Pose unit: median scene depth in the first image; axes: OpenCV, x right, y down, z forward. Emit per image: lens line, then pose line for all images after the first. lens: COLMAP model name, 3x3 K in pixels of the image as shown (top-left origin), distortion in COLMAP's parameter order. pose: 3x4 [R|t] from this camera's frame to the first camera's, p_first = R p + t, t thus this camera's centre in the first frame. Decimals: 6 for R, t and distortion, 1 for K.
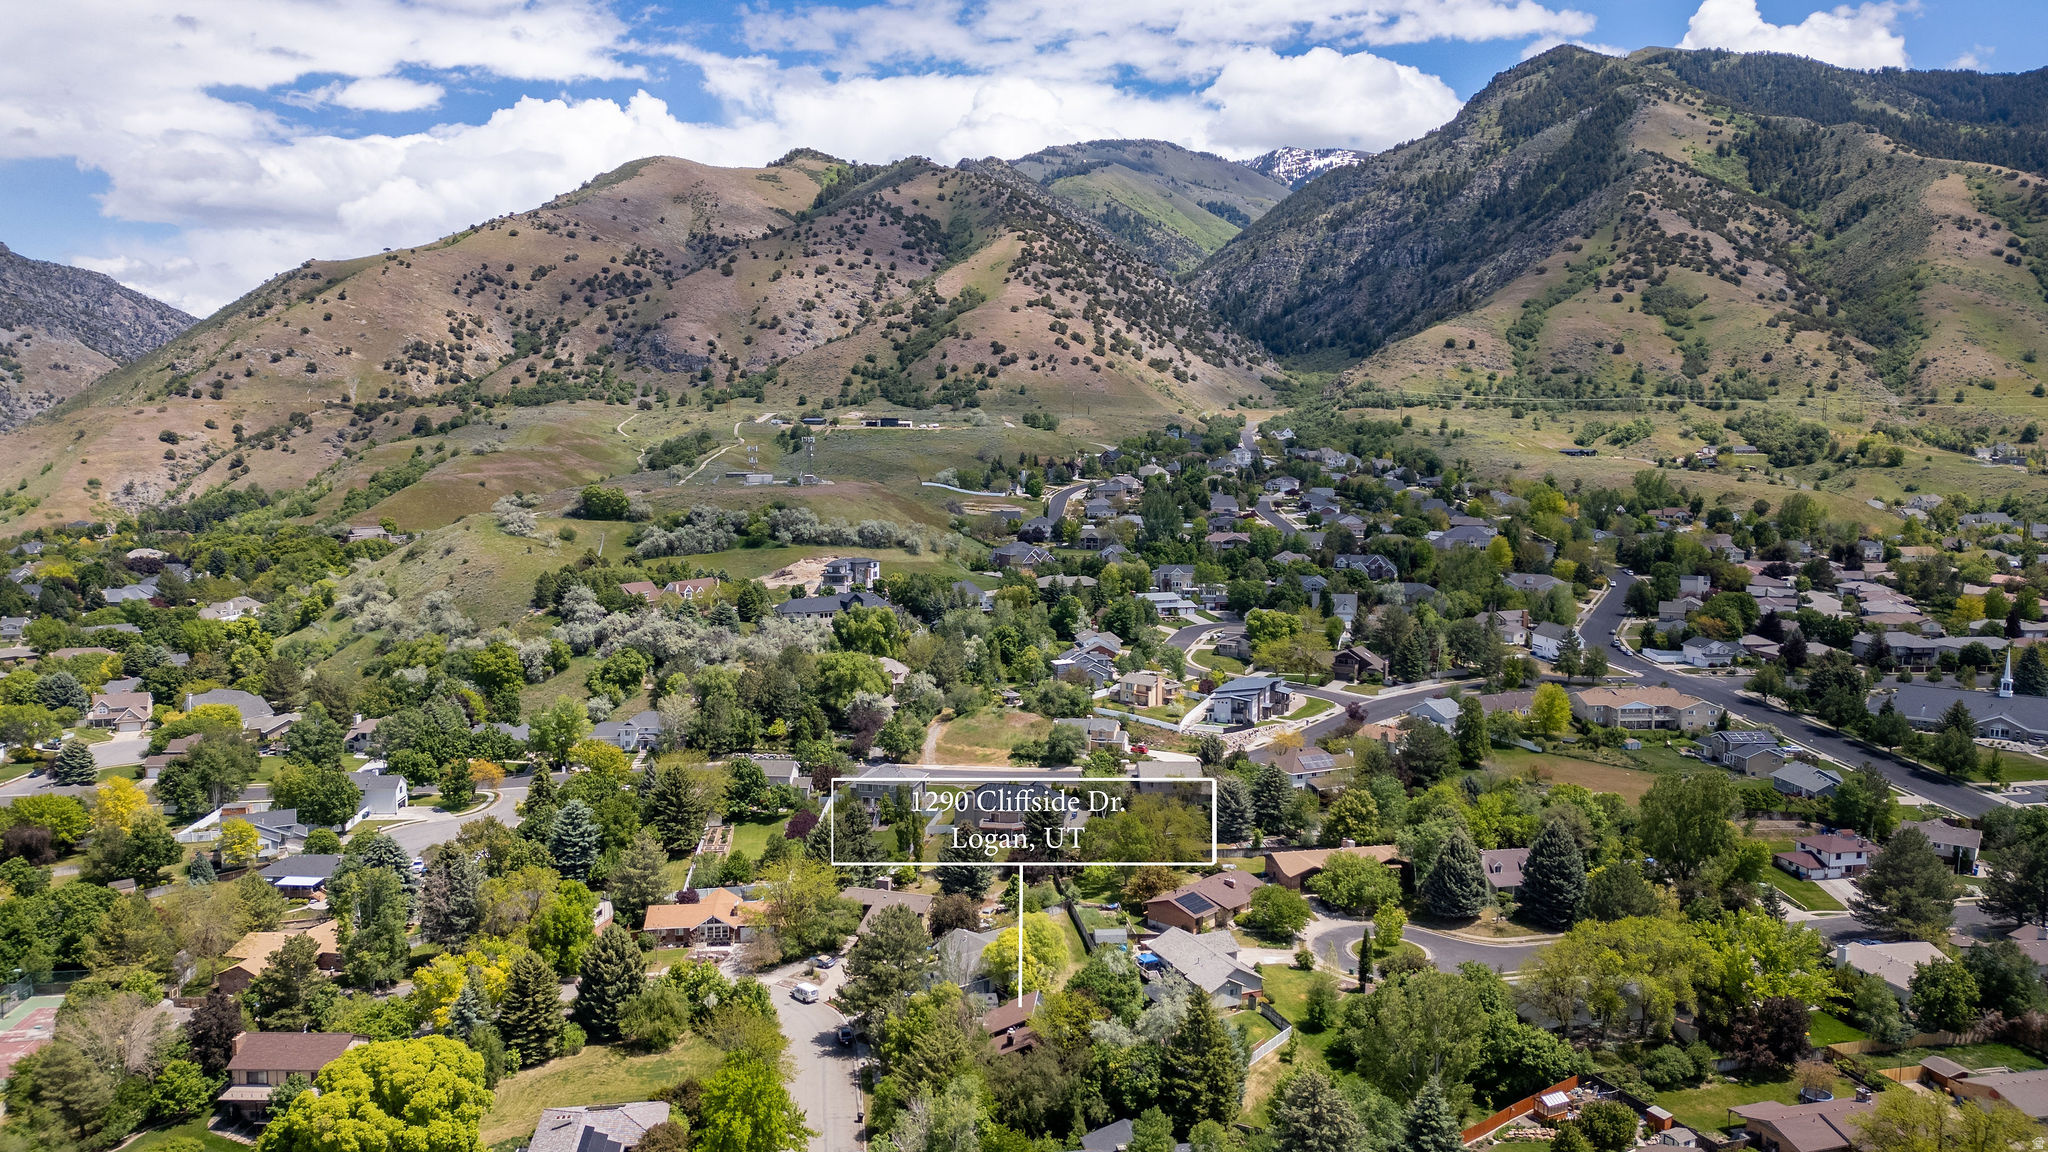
lens RADIAL K [[1453.9, 0, 1034.0], [0, 1453.9, 584.5], [0, 0, 1]] dist [0.072456, -0.064154]
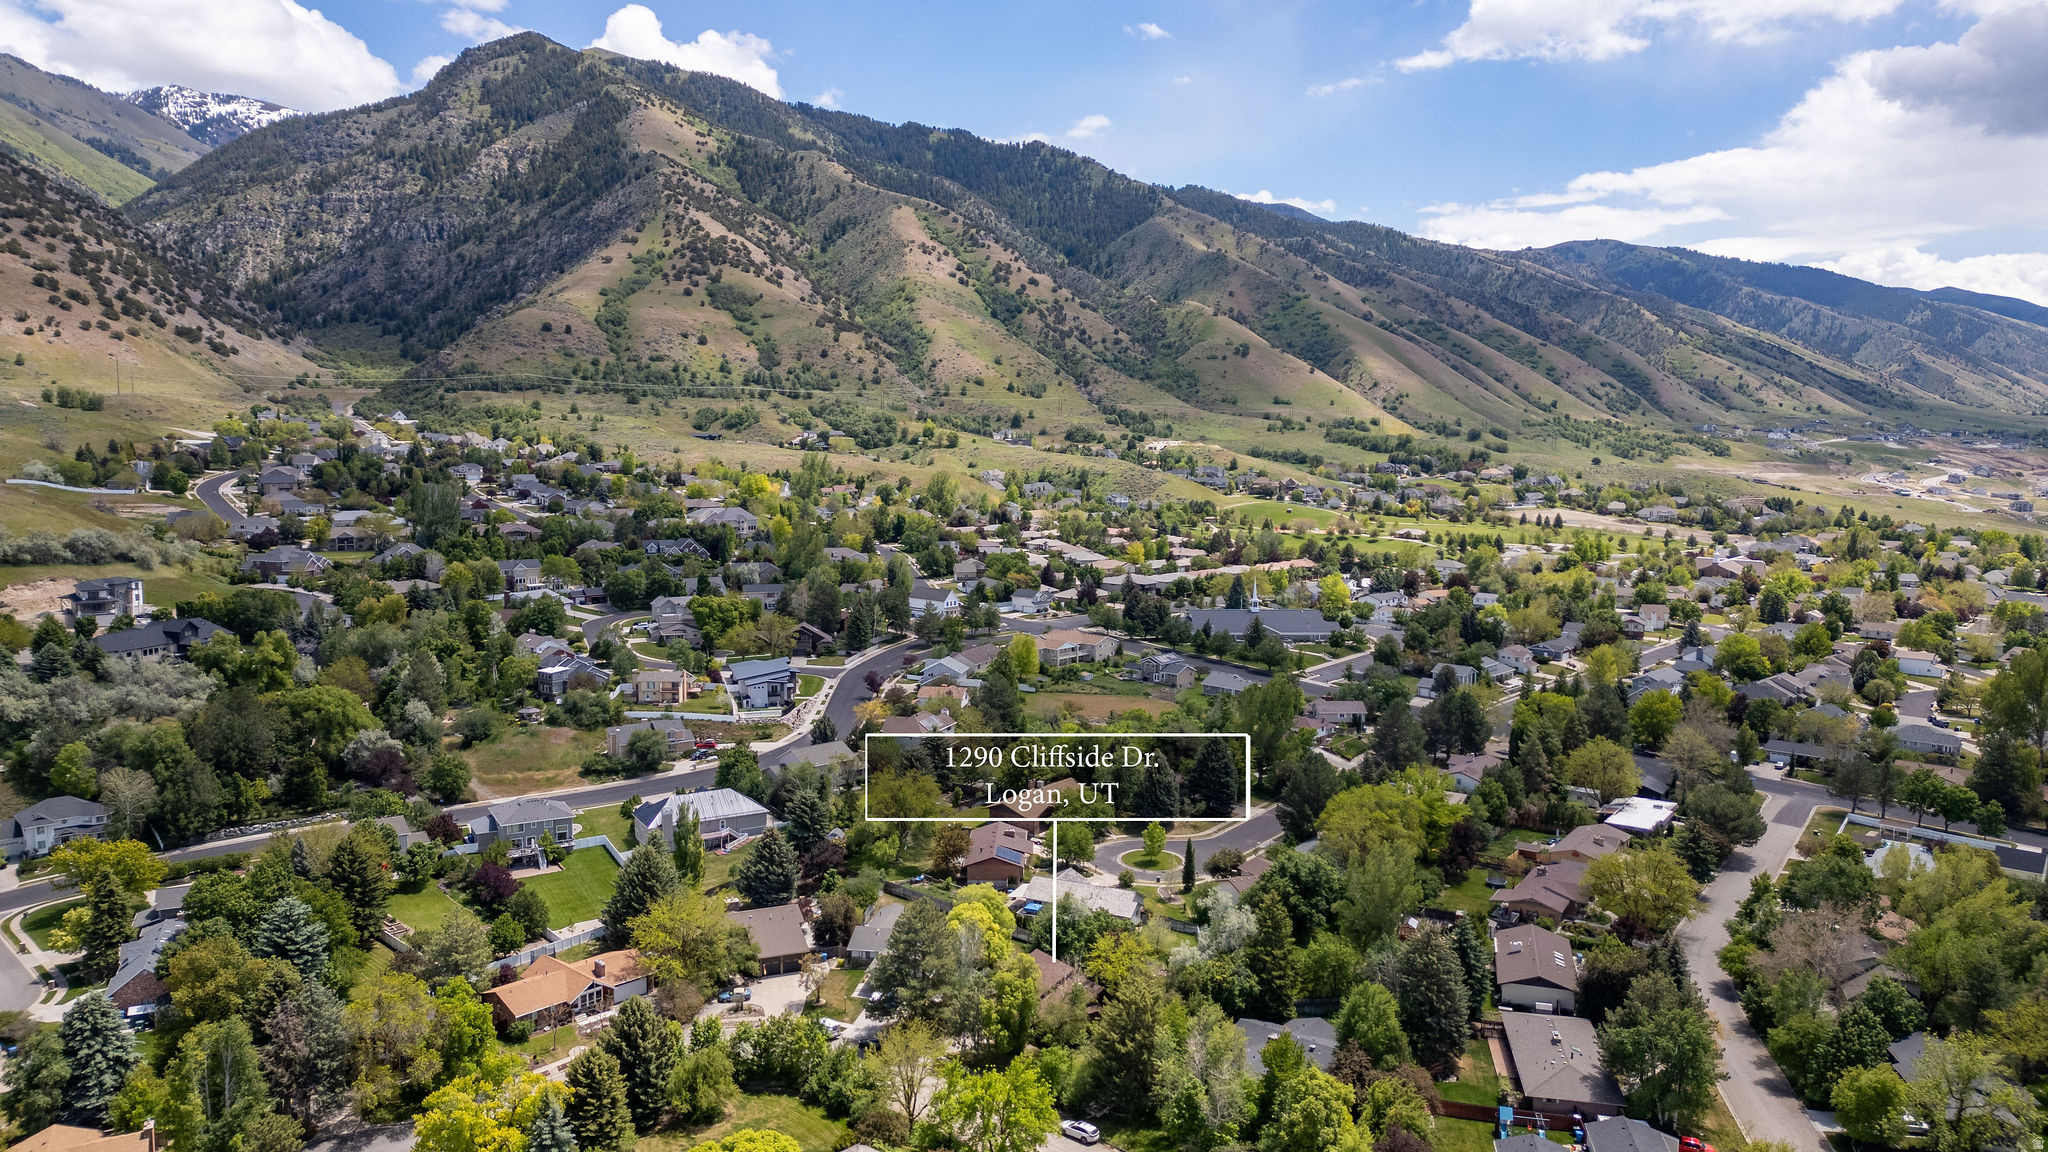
lens RADIAL K [[1453.9, 0, 1039.2], [0, 1453.9, 583.0], [0, 0, 1]] dist [0.072456, -0.064154]
pose [[0.750039, -0.074608, 0.657172, -0.118590], [0.068742, 0.997030, 0.034735, -0.003679], [-0.657811, 0.019123, 0.752940, 0.036710]]
